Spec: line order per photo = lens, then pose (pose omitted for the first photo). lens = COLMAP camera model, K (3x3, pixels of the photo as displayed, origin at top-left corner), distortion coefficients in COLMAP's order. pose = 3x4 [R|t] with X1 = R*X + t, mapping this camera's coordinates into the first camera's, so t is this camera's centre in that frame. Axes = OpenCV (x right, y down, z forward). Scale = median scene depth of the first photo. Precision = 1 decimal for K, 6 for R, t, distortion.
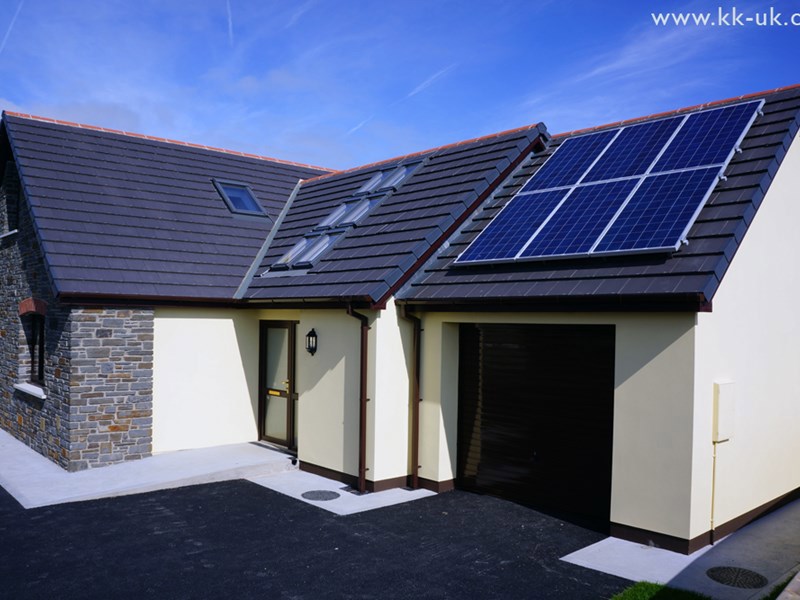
lens RADIAL K [[694.9, 0, 400.0], [0, 694.9, 300.0], [0, 0, 1]] dist [-0.177081, 0.135179]
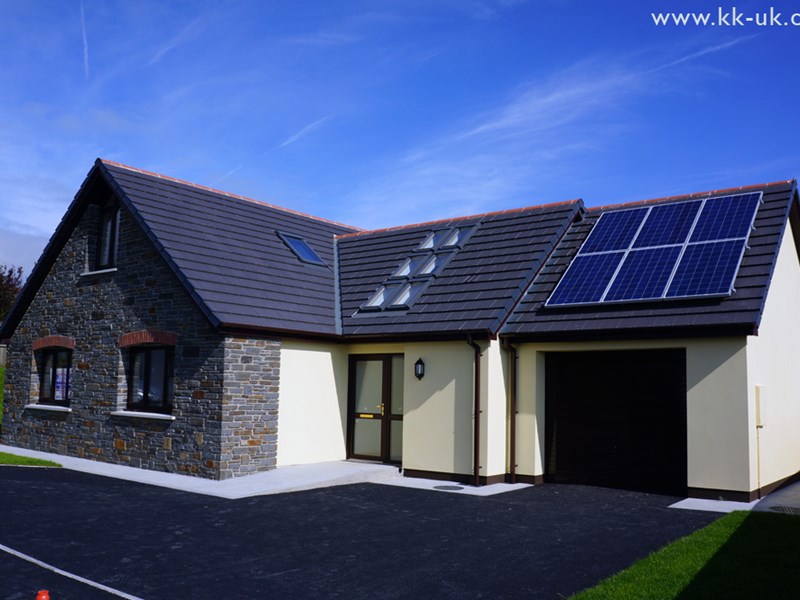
lens RADIAL K [[751.5, 0, 403.0], [0, 751.5, 298.9], [0, 0, 1]] dist [-0.149147, 0.164759]
pose [[0.984628, 0.024384, 0.172952, -0.398013], [-0.008640, 0.995794, -0.091210, 0.060115], [-0.174449, 0.088314, 0.980698, -0.314348]]
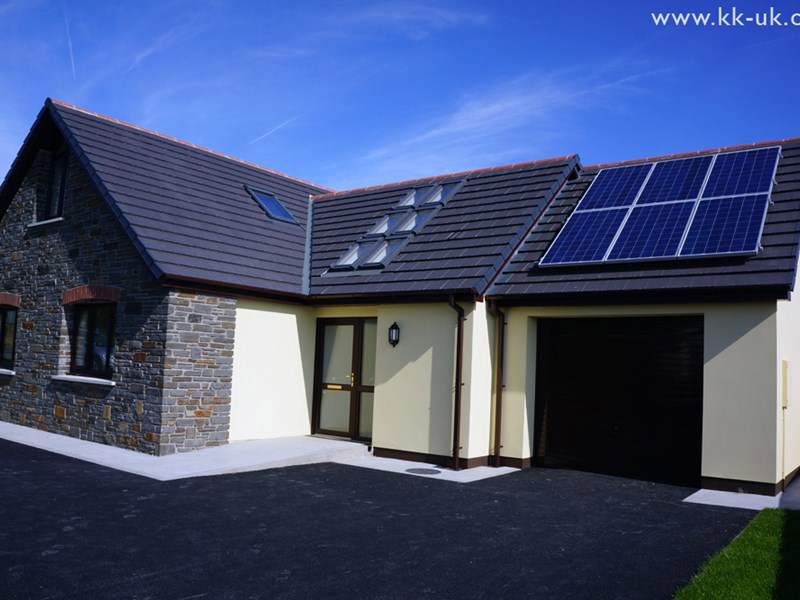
lens RADIAL K [[694.9, 0, 400.0], [0, 694.9, 300.0], [0, 0, 1]] dist [-0.177081, 0.135179]
pose [[0.981161, 0.042703, 0.188414, -0.331606], [-0.030463, 0.997262, -0.067388, 0.081506], [-0.190776, 0.060379, 0.979775, -0.063828]]
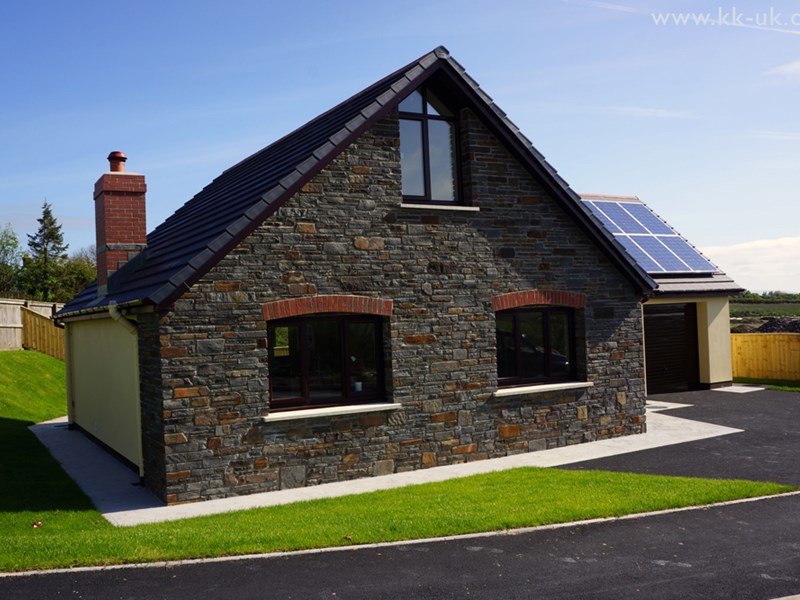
lens RADIAL K [[797.6, 0, 400.0], [0, 797.6, 300.0], [0, 0, 1]] dist [-0.097973, -0.000430]
pose [[0.195123, -0.004112, 0.980770, -1.927350], [0.018421, 0.999830, 0.000527, 0.007365], [-0.980606, 0.017964, 0.195166, 1.112630]]
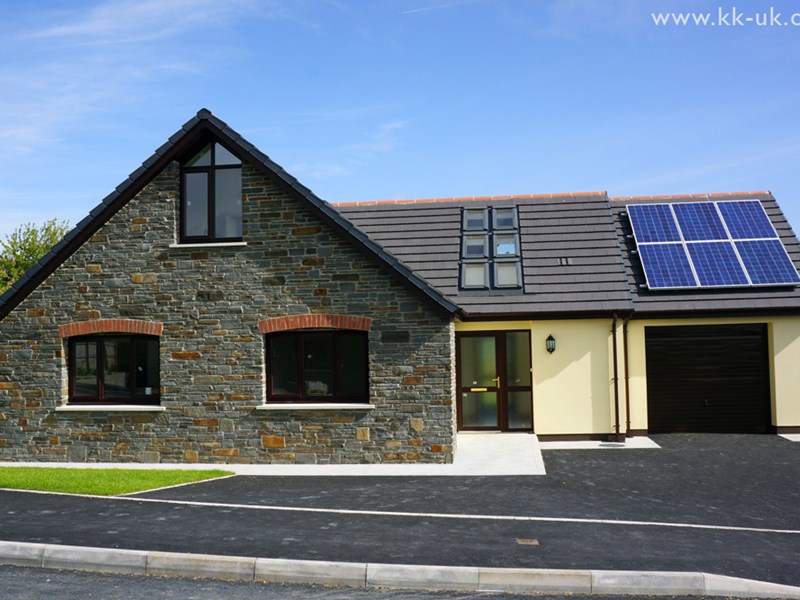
lens RADIAL K [[827.1, 0, 400.0], [0, 827.1, 300.0], [0, 0, 1]] dist [-0.098925, 0.162901]
pose [[0.749972, 0.002932, 0.661463, -1.458908], [0.014369, 0.999682, -0.020723, 0.003422], [-0.661314, 0.025046, 0.749691, -0.022561]]
